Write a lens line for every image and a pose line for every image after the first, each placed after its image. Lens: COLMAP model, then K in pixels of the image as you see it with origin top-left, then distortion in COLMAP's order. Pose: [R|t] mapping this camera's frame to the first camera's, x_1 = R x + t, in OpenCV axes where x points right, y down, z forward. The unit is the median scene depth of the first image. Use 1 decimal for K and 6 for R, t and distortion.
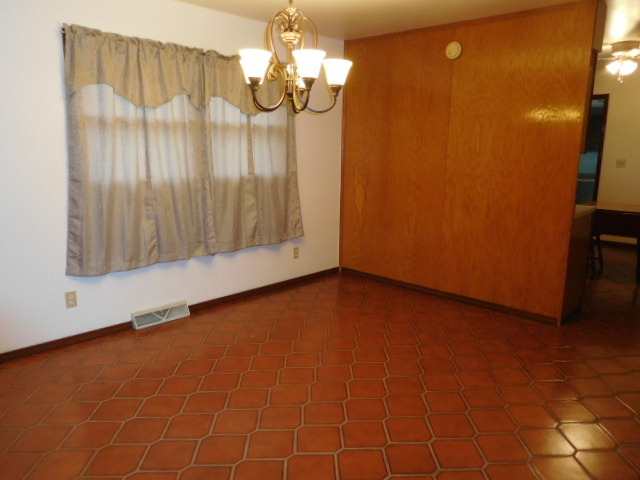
lens RADIAL K [[479.4, 0, 317.6], [0, 479.4, 237.1], [0, 0, 1]] dist [-0.015626, 0.001571]
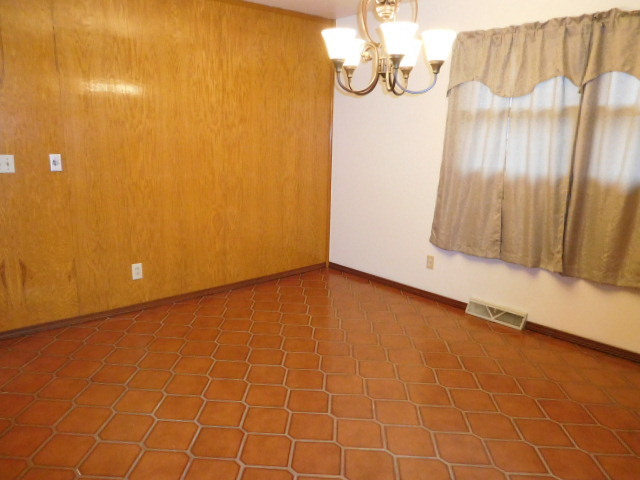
lens RADIAL K [[479.4, 0, 318.8], [0, 479.4, 239.2], [0, 0, 1]] dist [-0.015626, 0.001571]
pose [[-0.070674, 0.198514, -0.977547, 0.651754], [-0.198530, 0.957592, 0.208815, -0.118558], [0.977543, 0.208830, -0.028266, 0.692617]]
